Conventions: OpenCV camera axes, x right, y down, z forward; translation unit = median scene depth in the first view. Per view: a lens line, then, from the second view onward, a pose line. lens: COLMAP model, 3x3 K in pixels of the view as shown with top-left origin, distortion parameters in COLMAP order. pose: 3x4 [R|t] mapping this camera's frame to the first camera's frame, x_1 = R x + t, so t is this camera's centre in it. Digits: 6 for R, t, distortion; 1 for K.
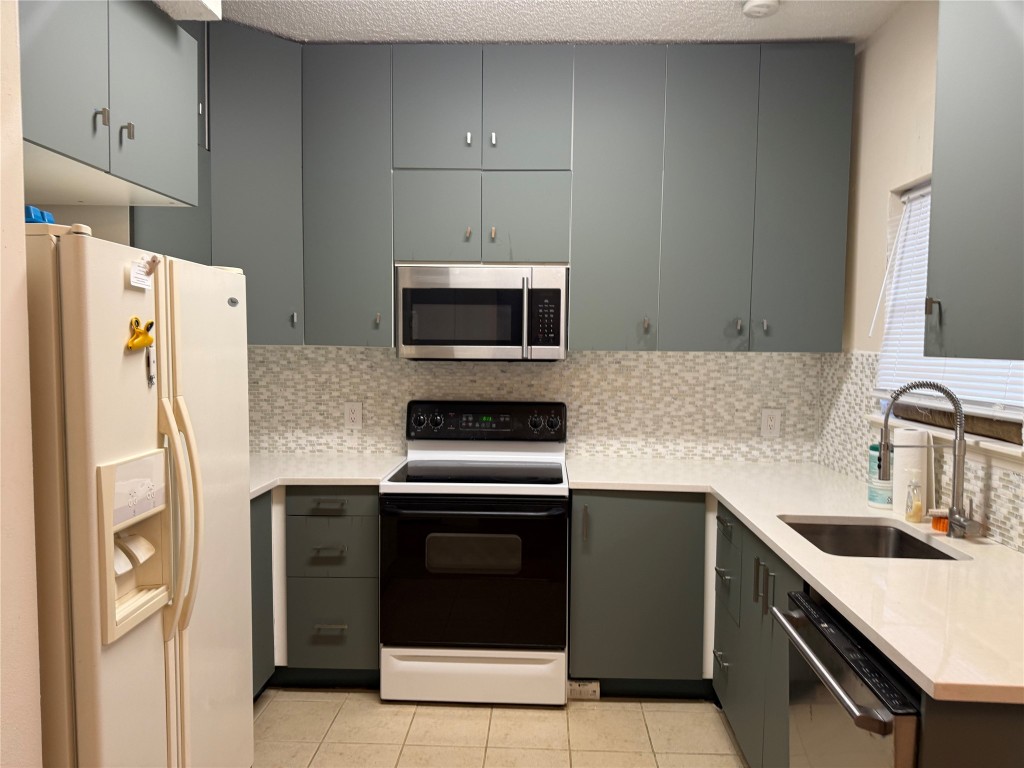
lens RADIAL K [[720.8, 0, 511.8], [0, 720.8, 386.2], [0, 0, 1]] dist [0.075613, -0.096275]
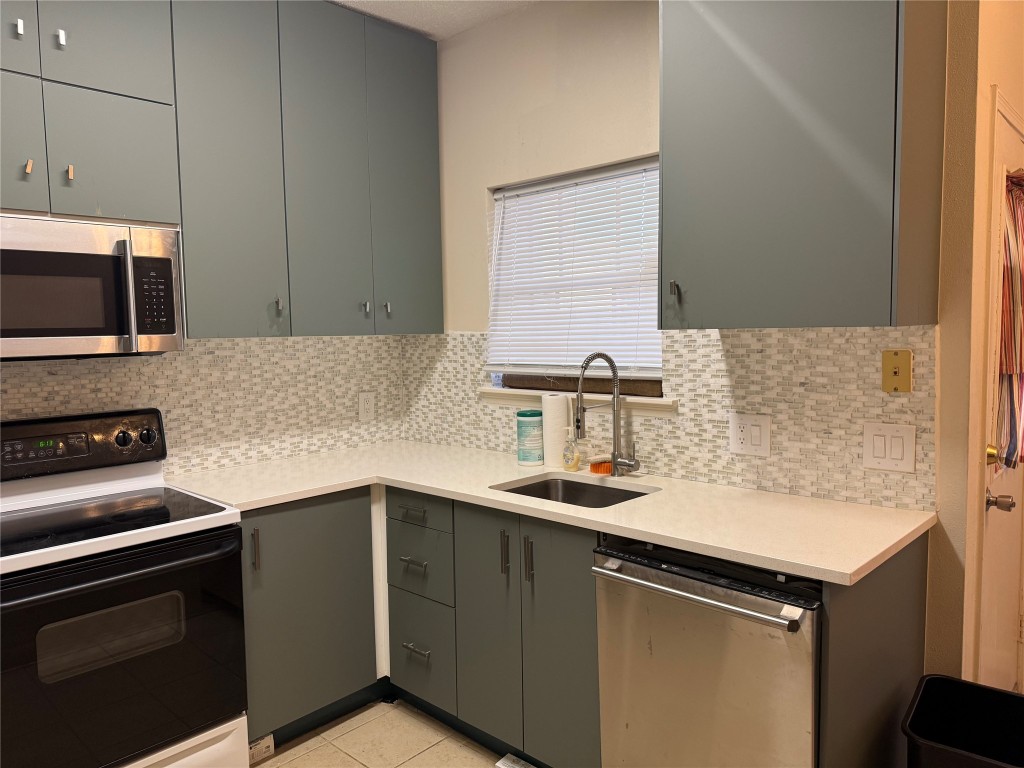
lens RADIAL K [[720.8, 0, 503.8], [0, 720.8, 385.2], [0, 0, 1]] dist [0.075613, -0.096275]
pose [[0.645166, -0.082176, 0.759610, -0.309834], [0.070609, 0.996357, 0.047817, -0.014237], [-0.760773, 0.022785, 0.648618, 0.241454]]
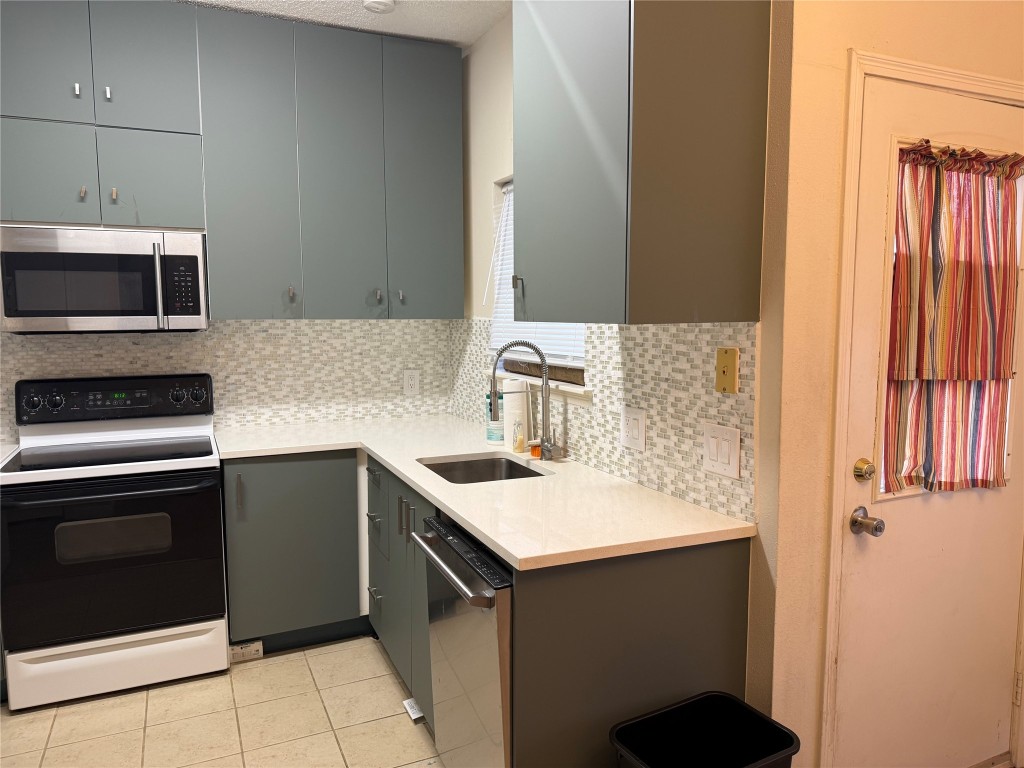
lens RADIAL K [[720.8, 0, 519.1], [0, 720.8, 386.8], [0, 0, 1]] dist [0.075613, -0.096275]
pose [[0.886549, -0.060090, 0.458715, -0.010198], [0.039419, 0.997735, 0.054515, 0.003656], [-0.460951, -0.030248, 0.886910, -0.077266]]
